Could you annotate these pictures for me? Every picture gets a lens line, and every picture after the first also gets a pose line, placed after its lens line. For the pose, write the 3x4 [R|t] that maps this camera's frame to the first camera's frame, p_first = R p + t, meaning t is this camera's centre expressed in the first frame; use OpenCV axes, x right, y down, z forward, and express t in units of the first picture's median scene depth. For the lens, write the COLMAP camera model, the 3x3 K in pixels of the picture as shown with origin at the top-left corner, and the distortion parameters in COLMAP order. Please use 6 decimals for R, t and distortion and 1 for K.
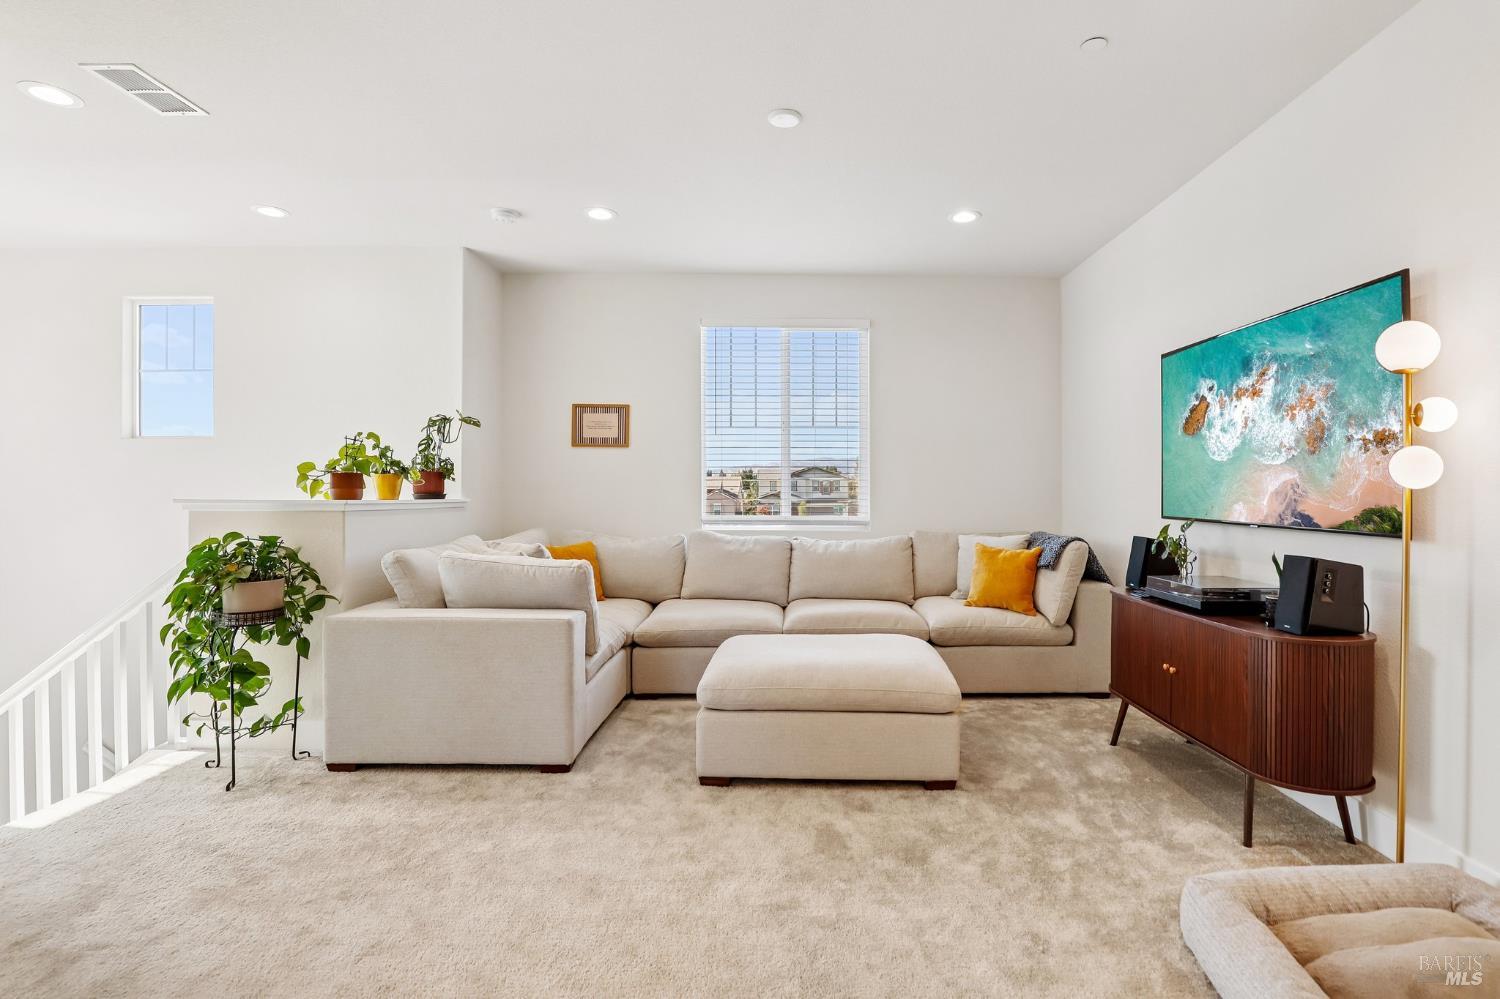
lens RADIAL K [[715.2, 0, 790.8], [0, 715.2, 494.2], [0, 0, 1]] dist [-0.029589, 0.002148]
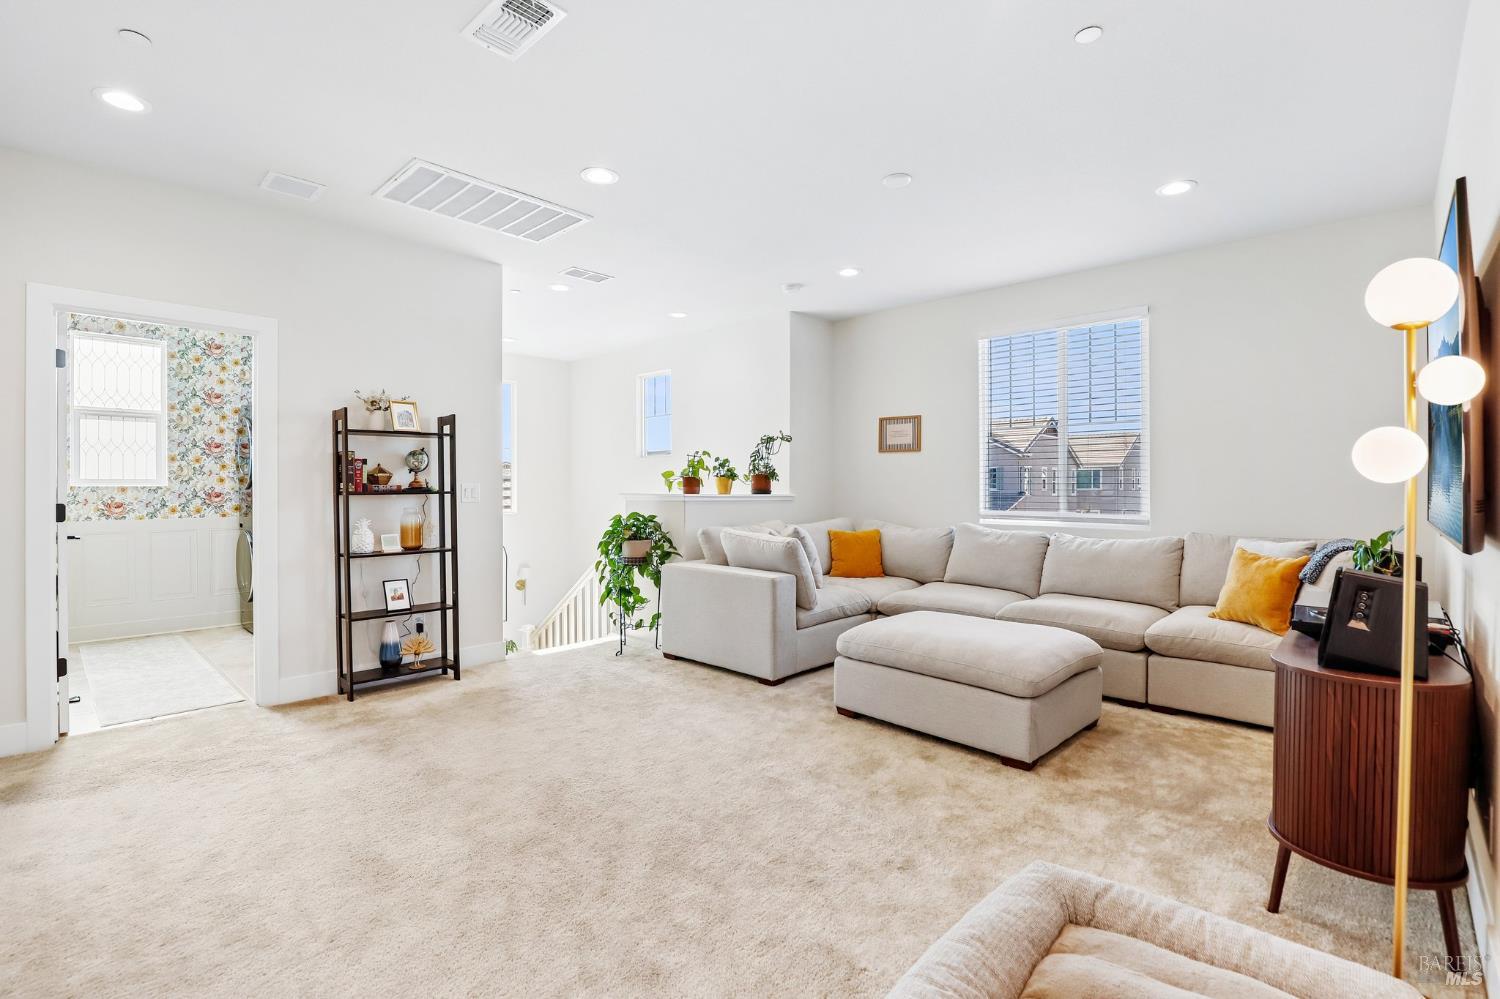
lens RADIAL K [[689.6, 0, 747.9], [0, 689.6, 495.2], [0, 0, 1]] dist [-0.030549, 0.000892]
pose [[0.706490, 0.005402, -0.707702, 0.568646], [-0.003054, 0.999985, 0.004585, 0.003469], [0.707716, -0.001078, 0.706496, -0.005760]]
